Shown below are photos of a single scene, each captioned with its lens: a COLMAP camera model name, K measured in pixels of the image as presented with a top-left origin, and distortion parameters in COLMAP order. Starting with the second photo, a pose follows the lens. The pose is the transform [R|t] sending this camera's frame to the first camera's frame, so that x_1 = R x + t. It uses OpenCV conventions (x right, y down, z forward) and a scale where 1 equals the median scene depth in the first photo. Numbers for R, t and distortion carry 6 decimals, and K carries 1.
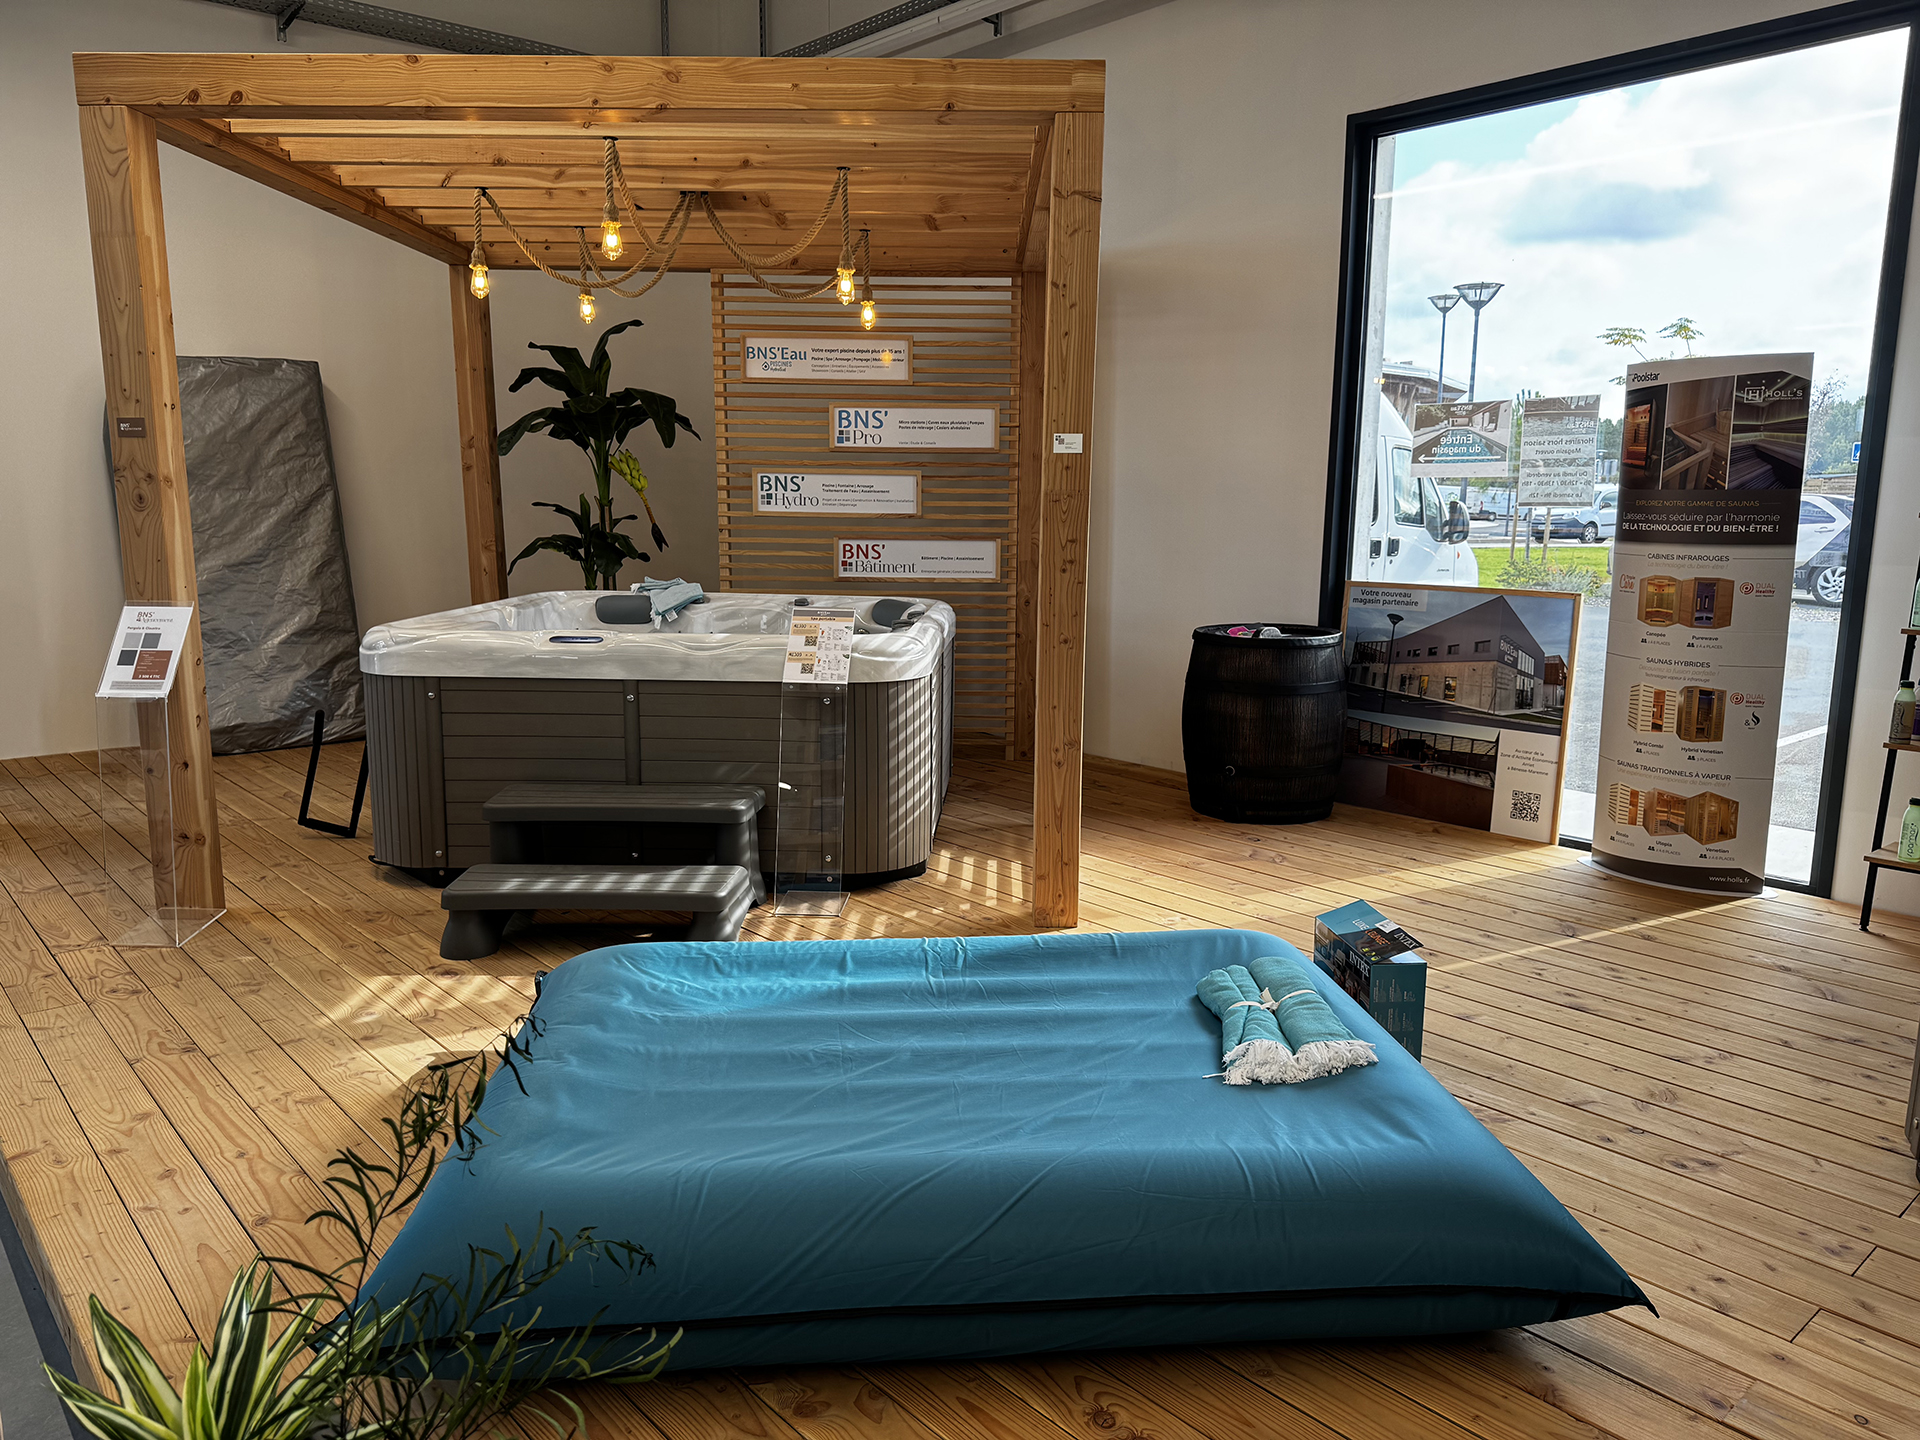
lens RADIAL K [[1354.9, 0, 958.3], [0, 1354.9, 741.5], [0, 0, 1]] dist [0.104684, -0.135707]
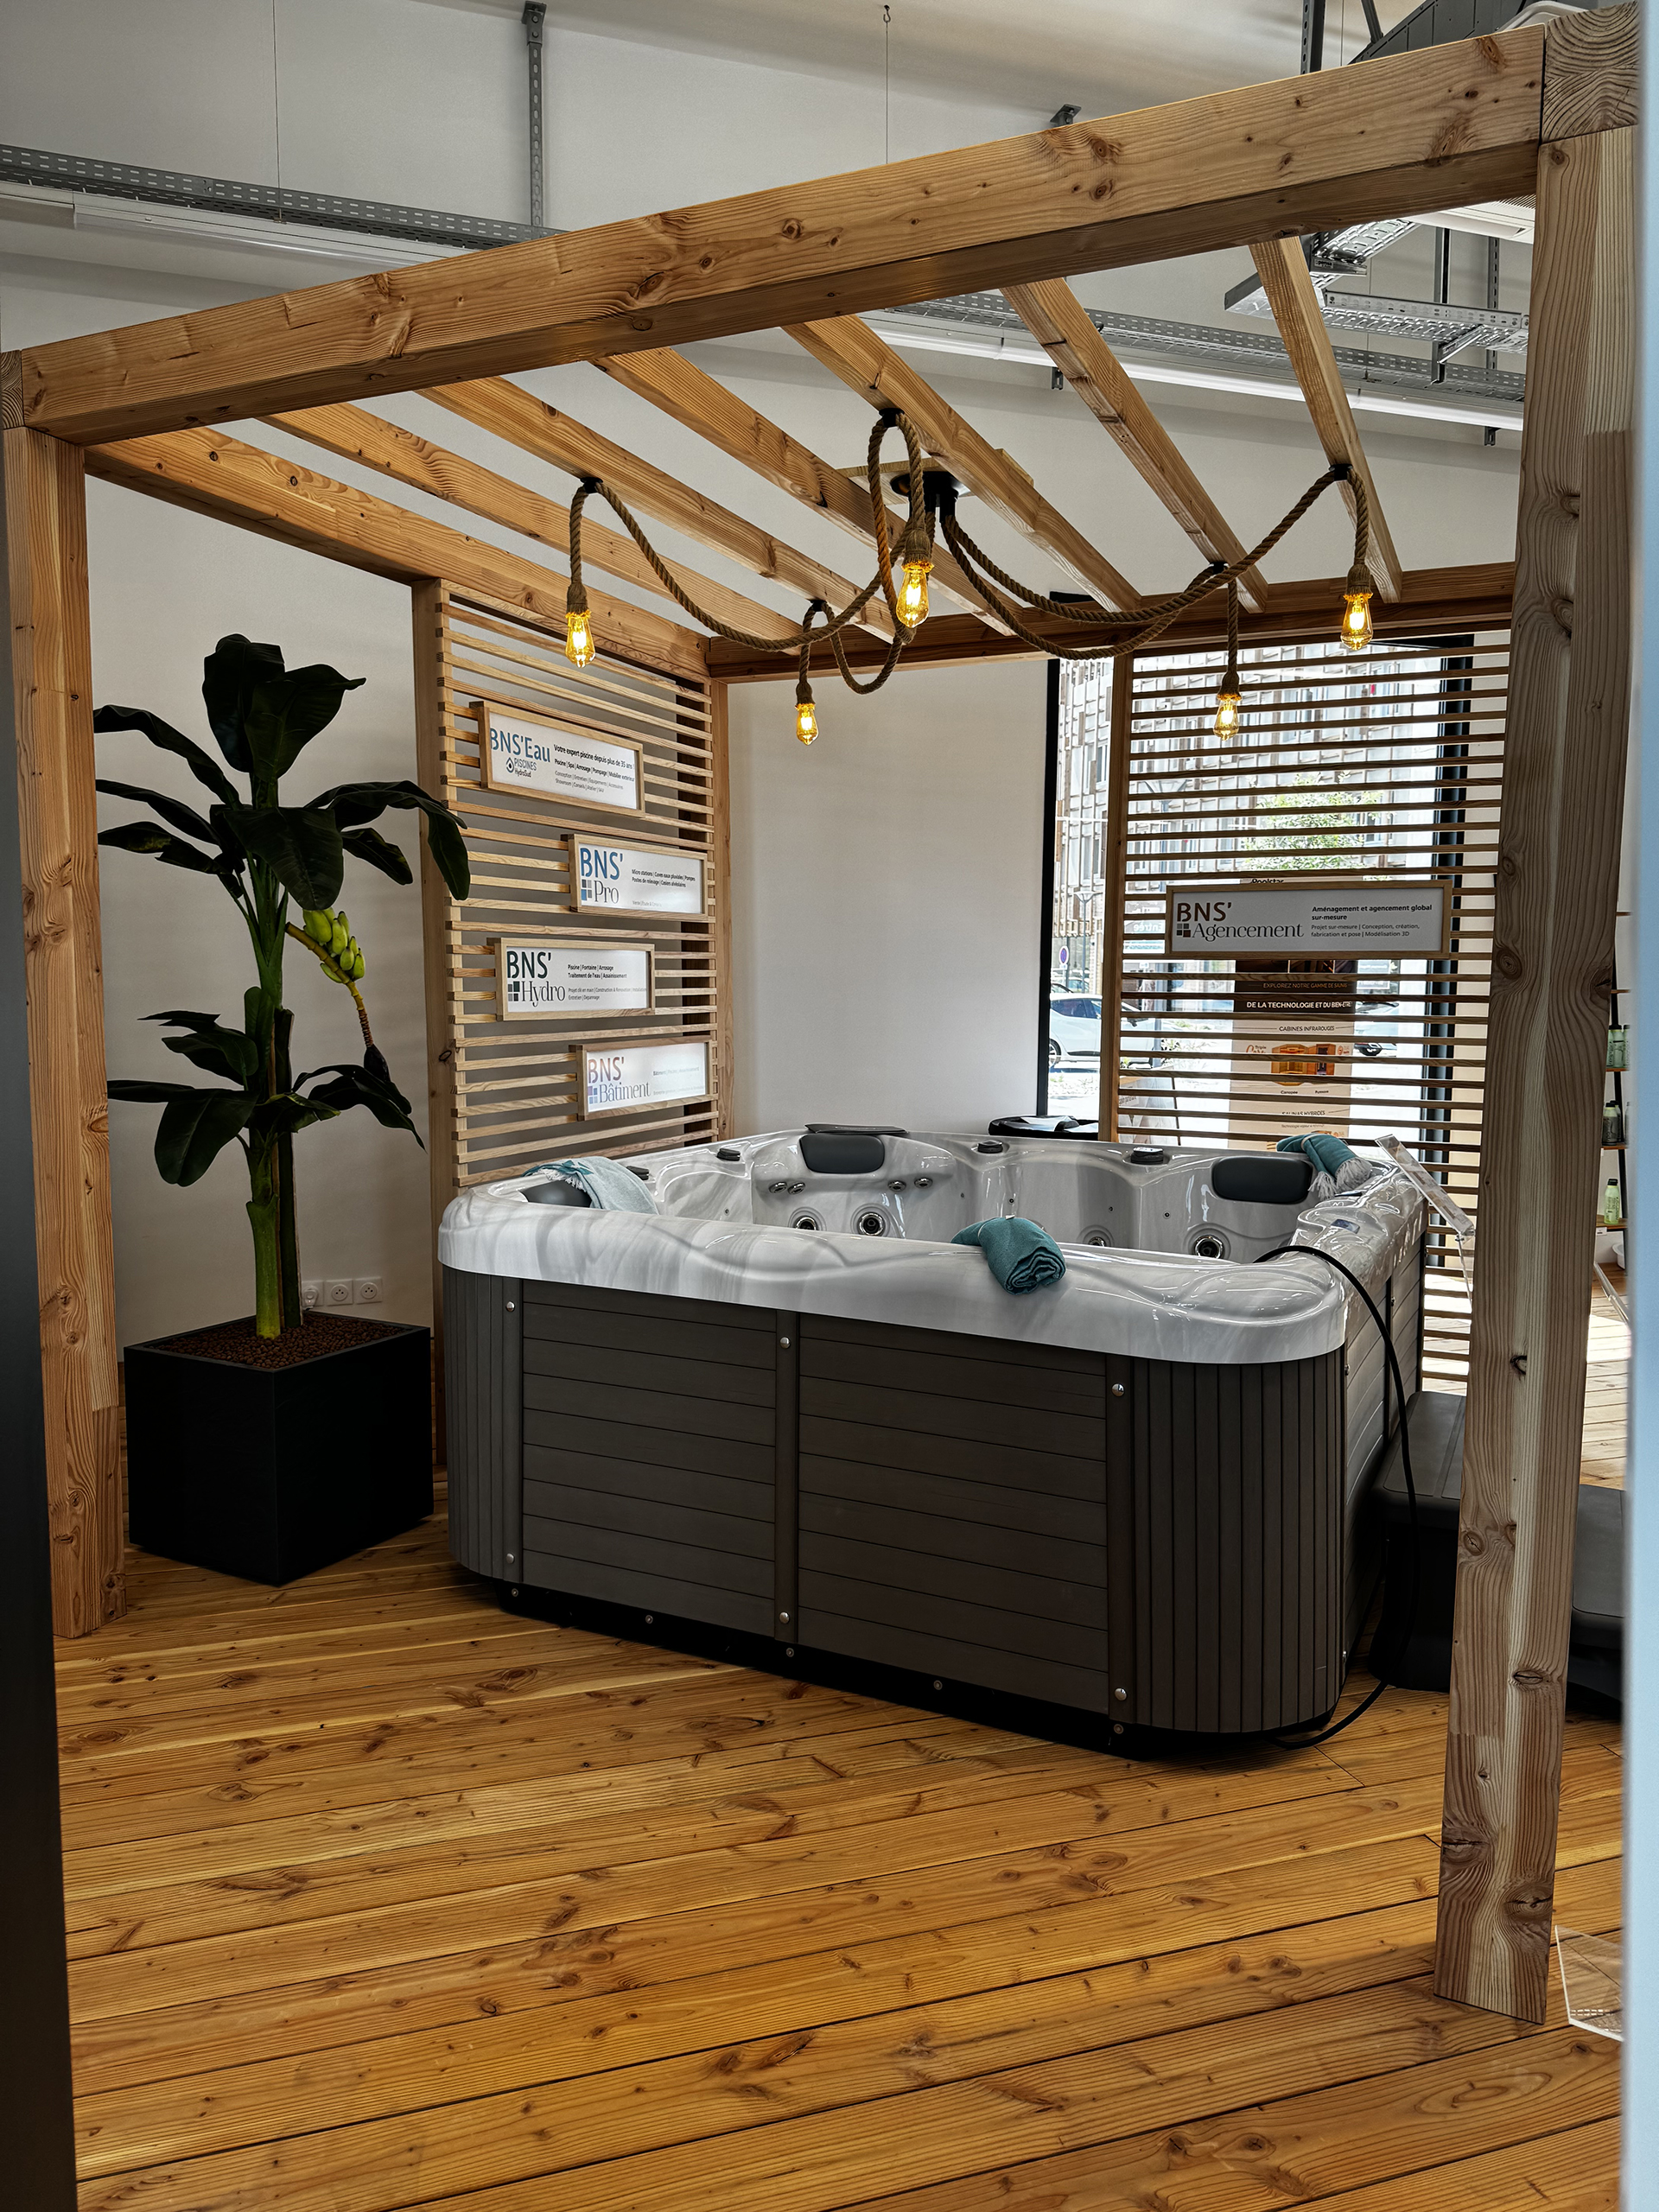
lens RADIAL K [[1550.7, 0, 831.2], [0, 1550.7, 1115.1], [0, 0, 1]] dist [0.055056, -0.070851]
pose [[0.401786, -0.093401, 0.910958, -0.696469], [0.160213, 0.986611, 0.030494, -0.126346], [-0.901609, 0.133695, 0.411371, 0.622373]]
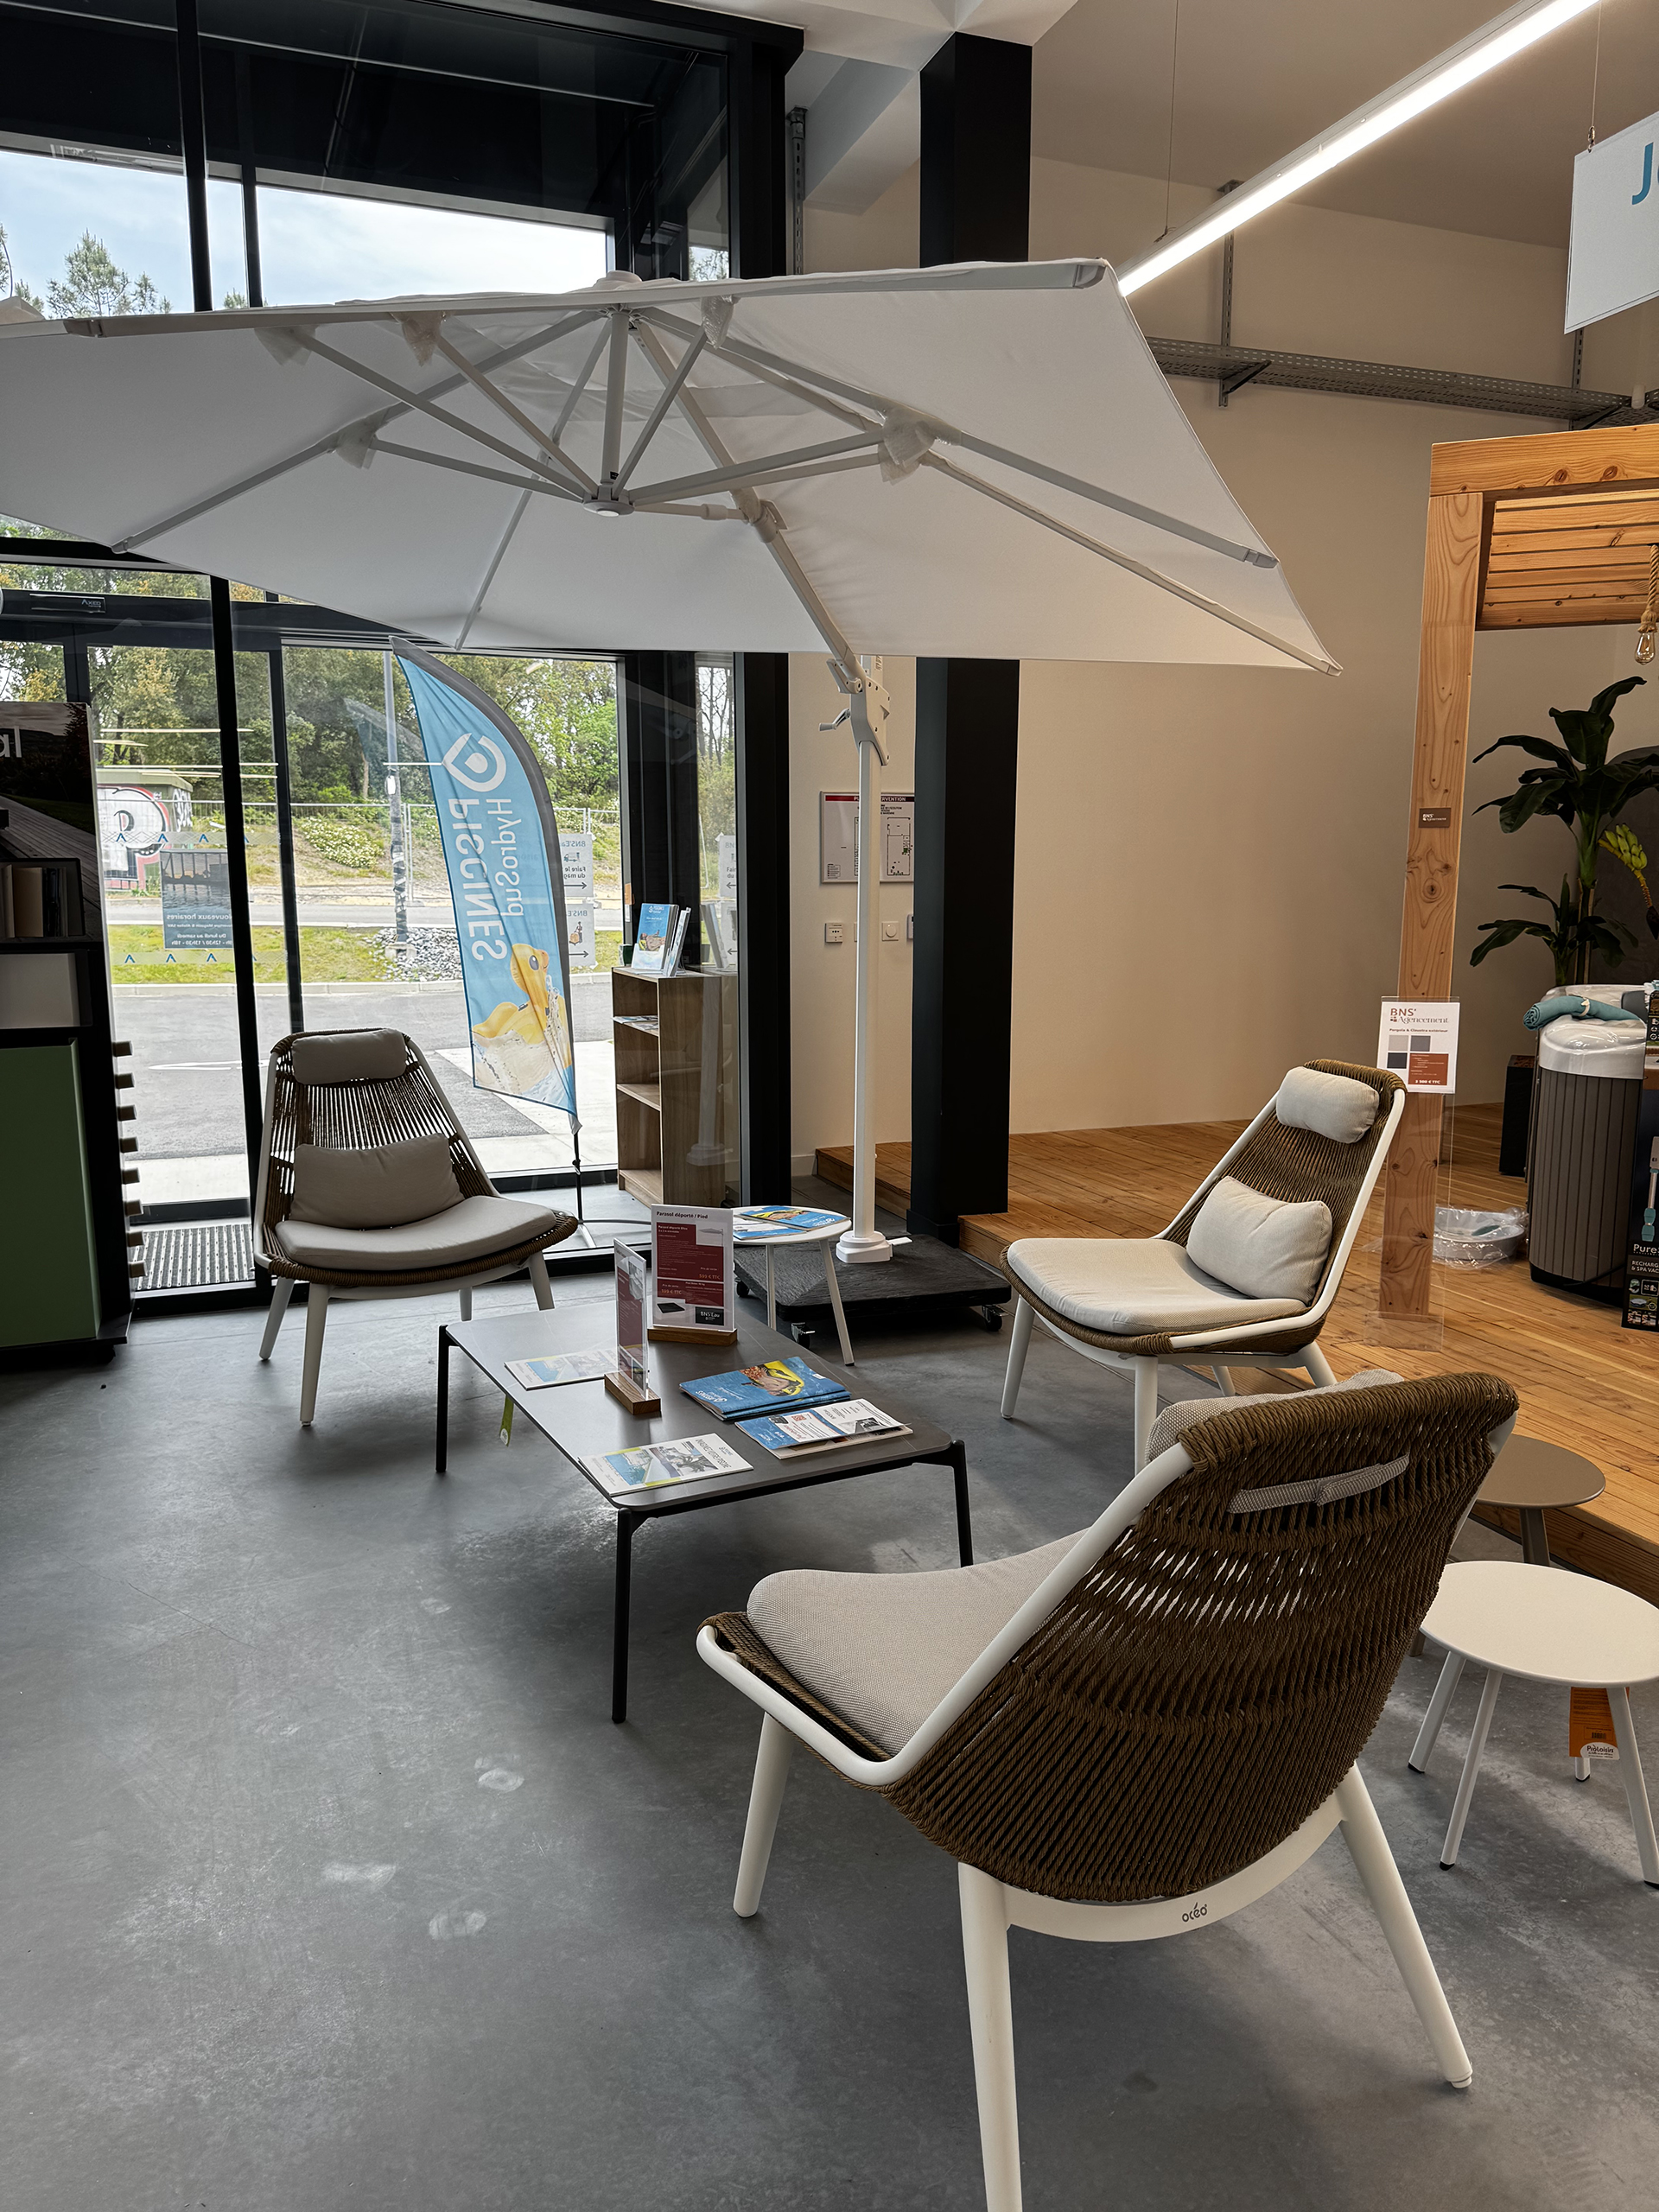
lens RADIAL K [[1626.4, 0, 824.1], [0, 1626.4, 1137.8], [0, 0, 1]] dist [0.003600, -0.007211]
pose [[0.936375, 0.049169, -0.347539, -0.354762], [-0.053868, 0.998541, -0.003865, 0.017526], [0.346842, 0.022340, 0.937657, -0.142621]]
